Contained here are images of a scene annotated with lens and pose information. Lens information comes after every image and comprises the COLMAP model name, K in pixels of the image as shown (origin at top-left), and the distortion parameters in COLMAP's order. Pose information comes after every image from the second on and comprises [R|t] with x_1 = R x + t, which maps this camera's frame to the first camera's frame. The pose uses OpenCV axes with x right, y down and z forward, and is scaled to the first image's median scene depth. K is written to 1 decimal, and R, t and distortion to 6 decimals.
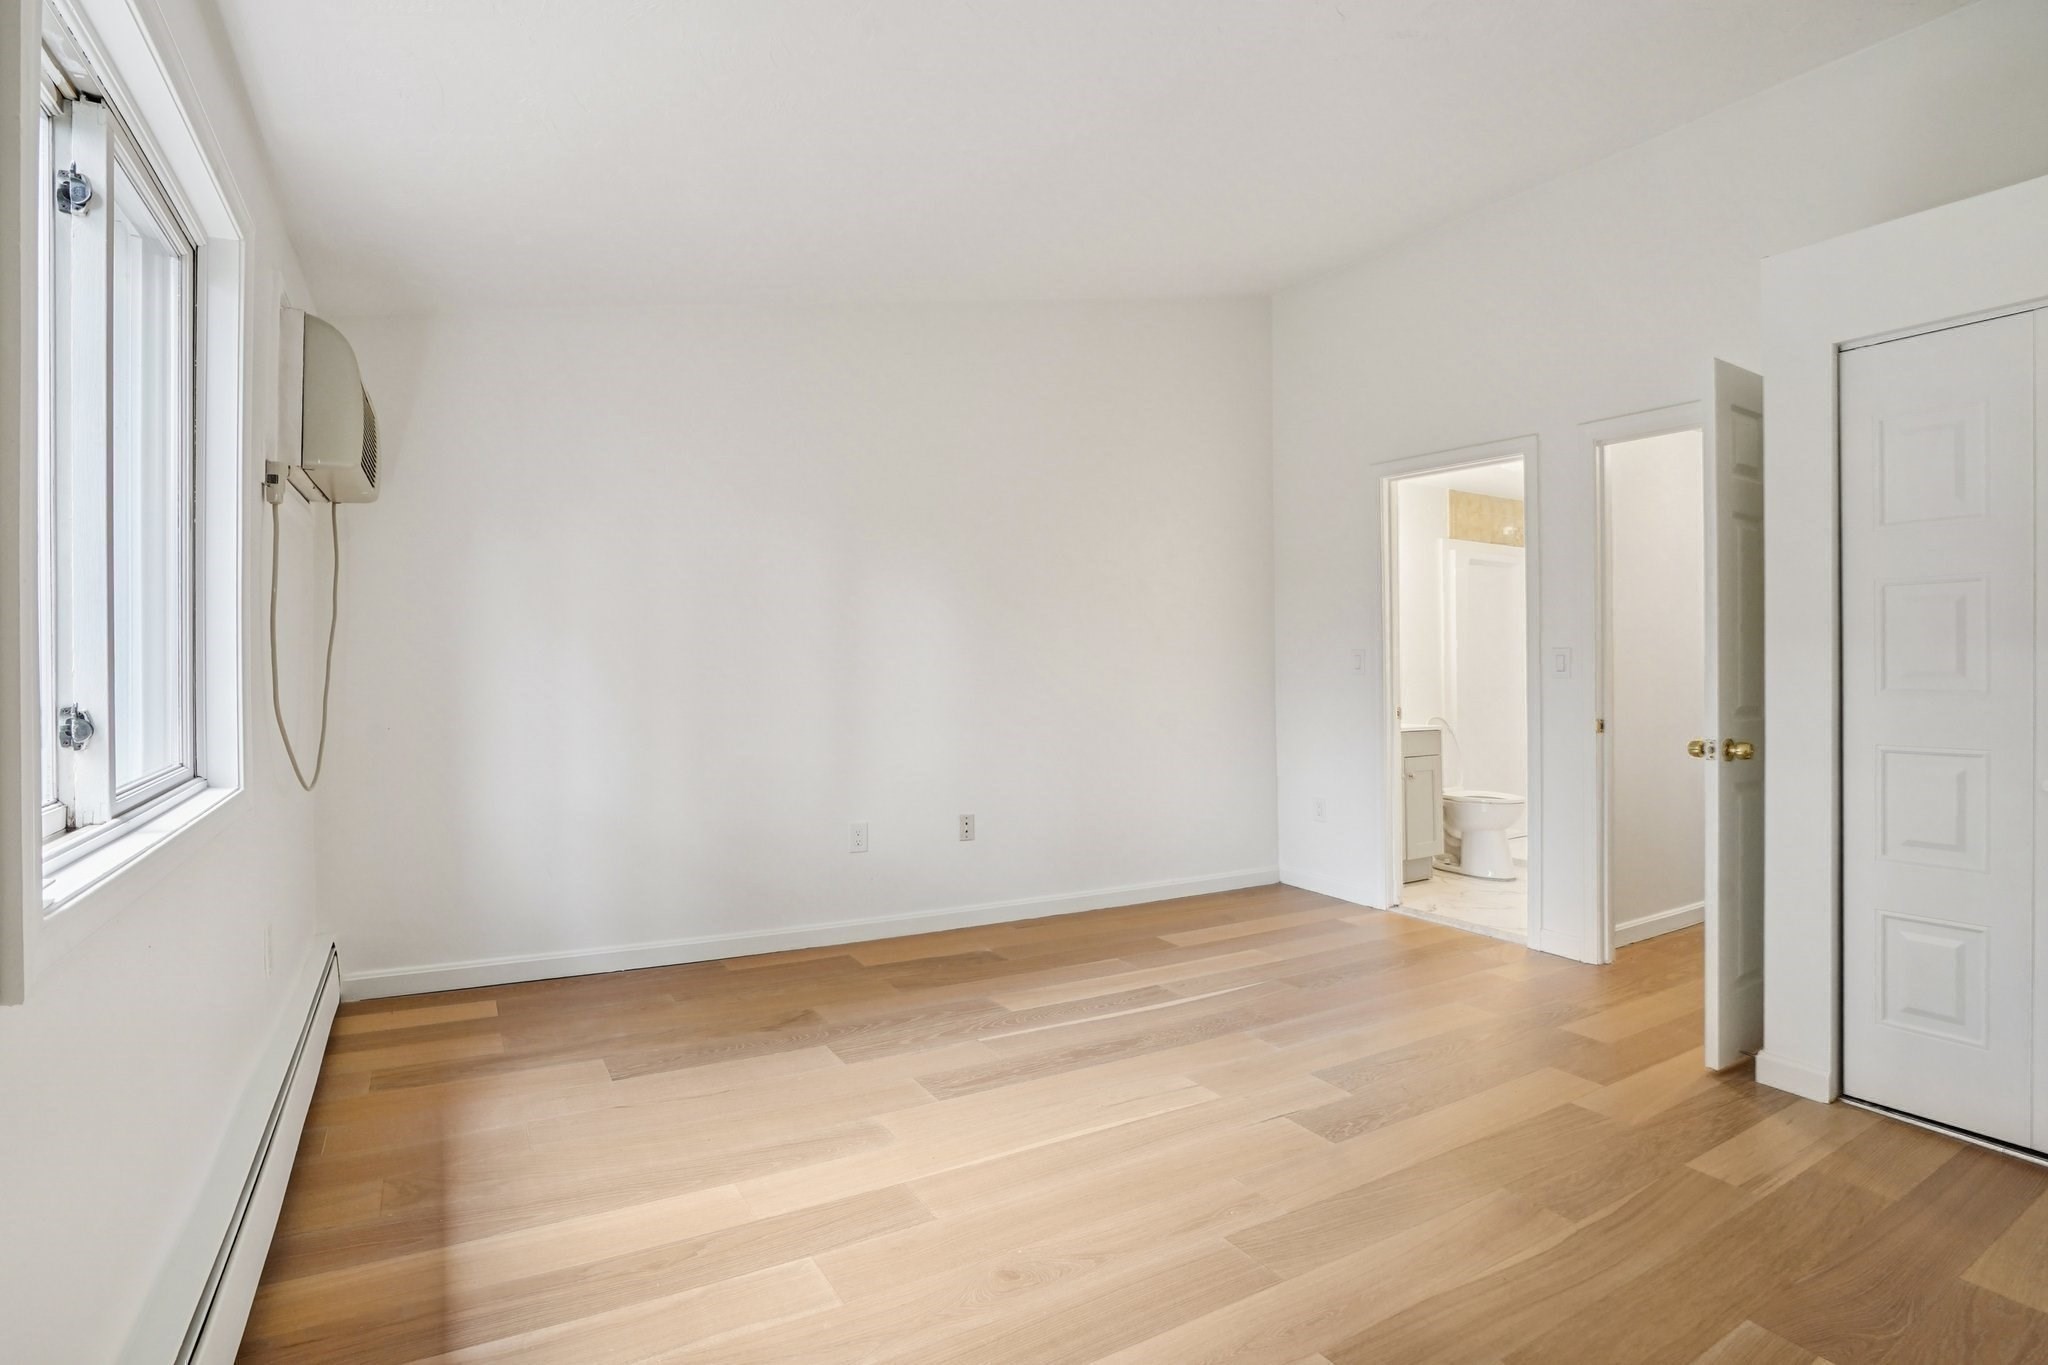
lens RADIAL K [[957.8, 0, 1021.4], [0, 957.8, 667.5], [0, 0, 1]] dist [-0.069296, 0.023032]
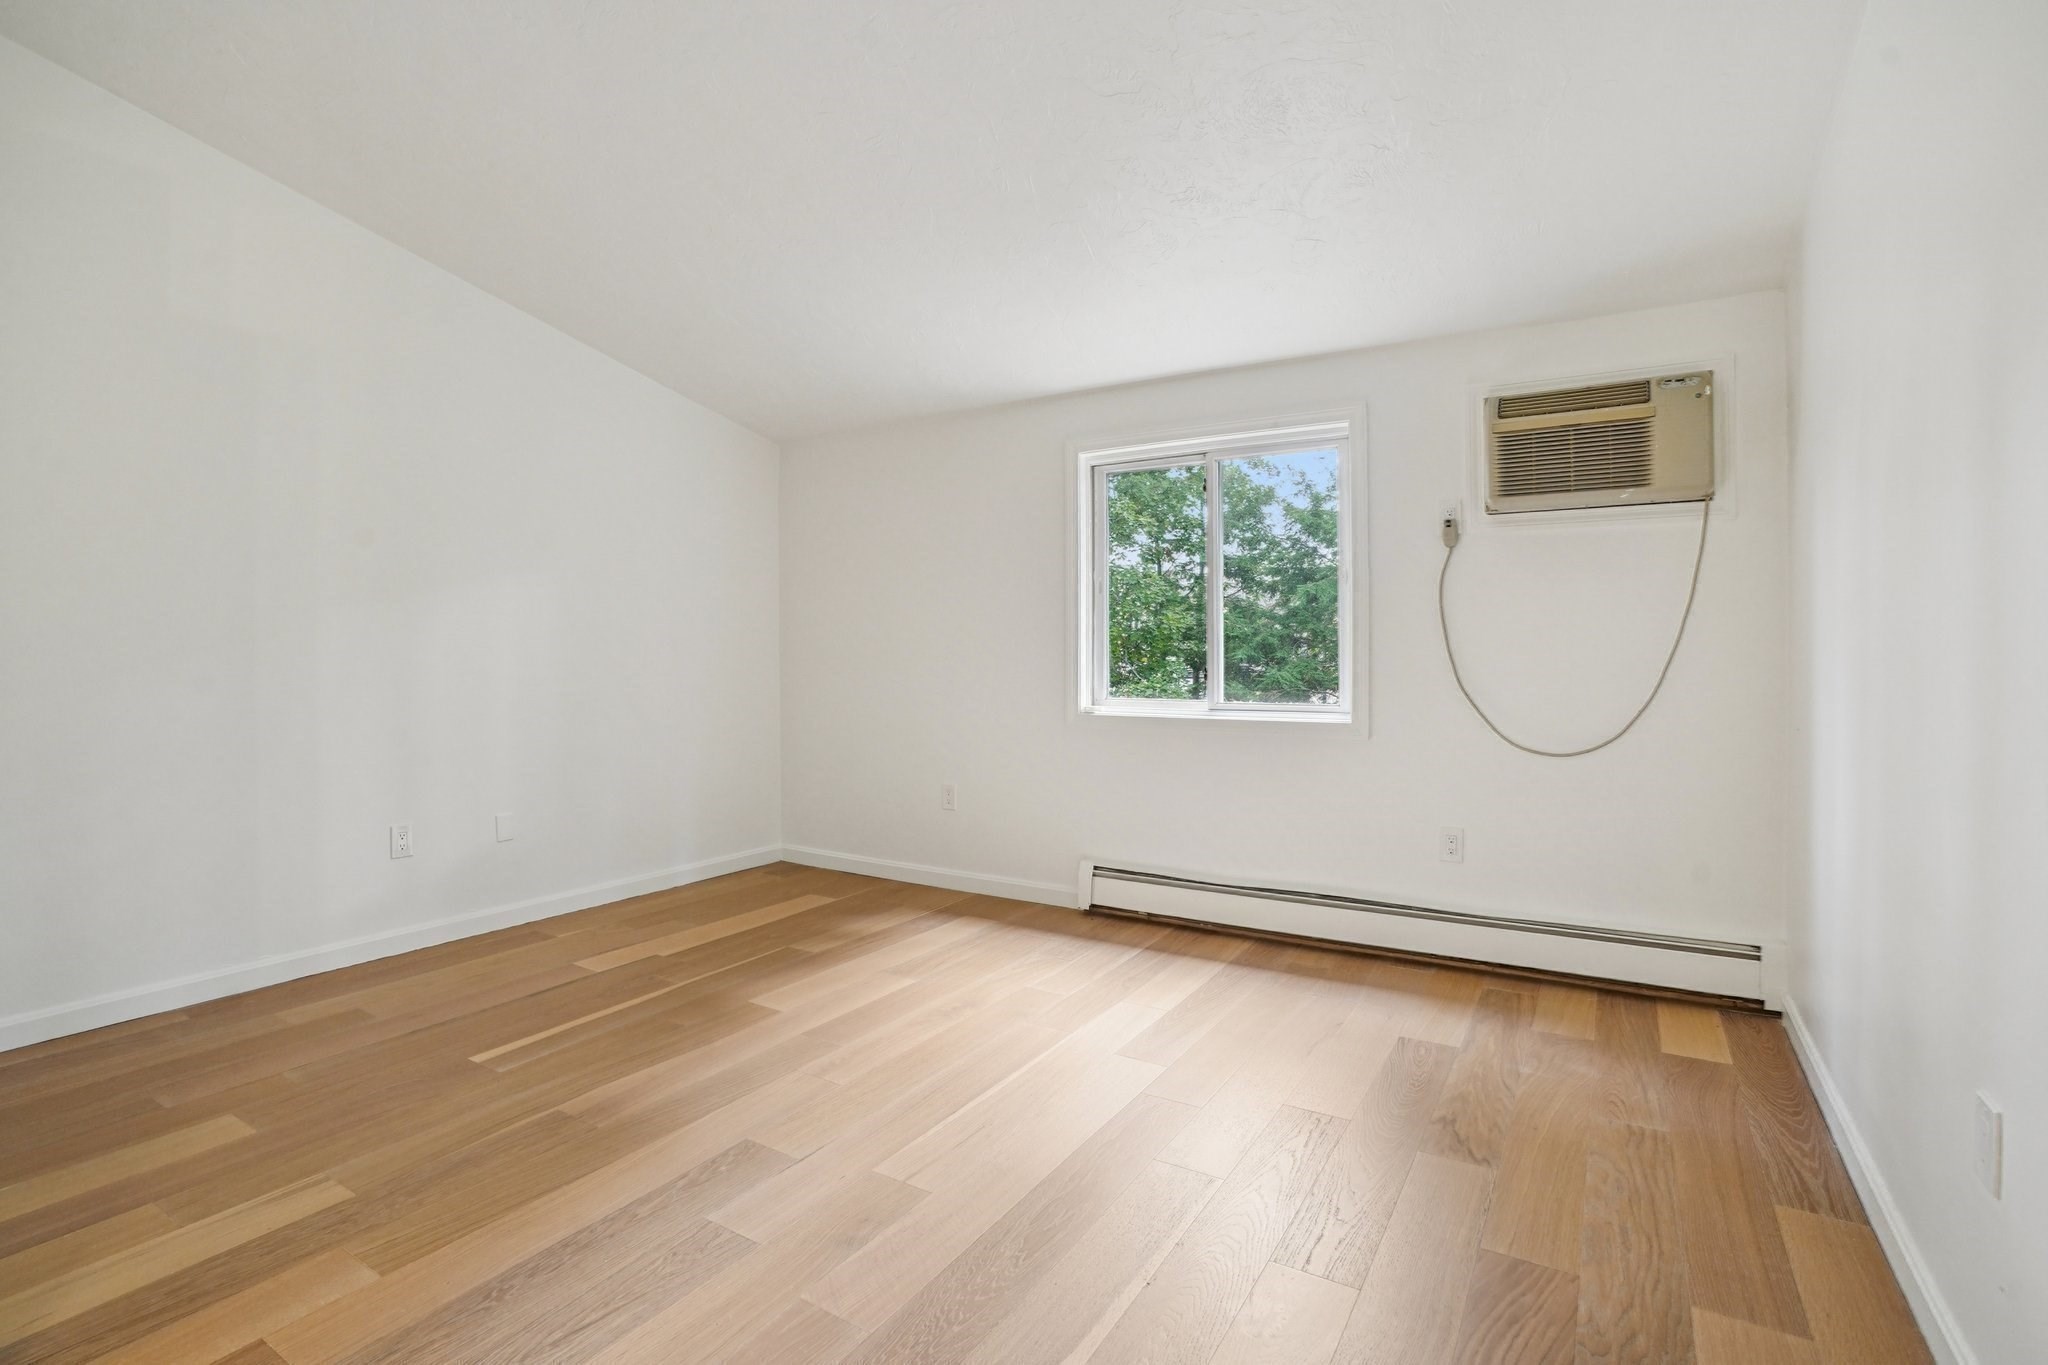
lens RADIAL K [[957.8, 0, 1021.4], [0, 957.8, 667.5], [0, 0, 1]] dist [-0.069296, 0.023032]
pose [[-0.886778, -0.014952, -0.461954, 0.508637], [-0.018504, 0.999824, 0.003159, 0.010400], [0.461825, 0.011349, -0.886898, 1.875529]]
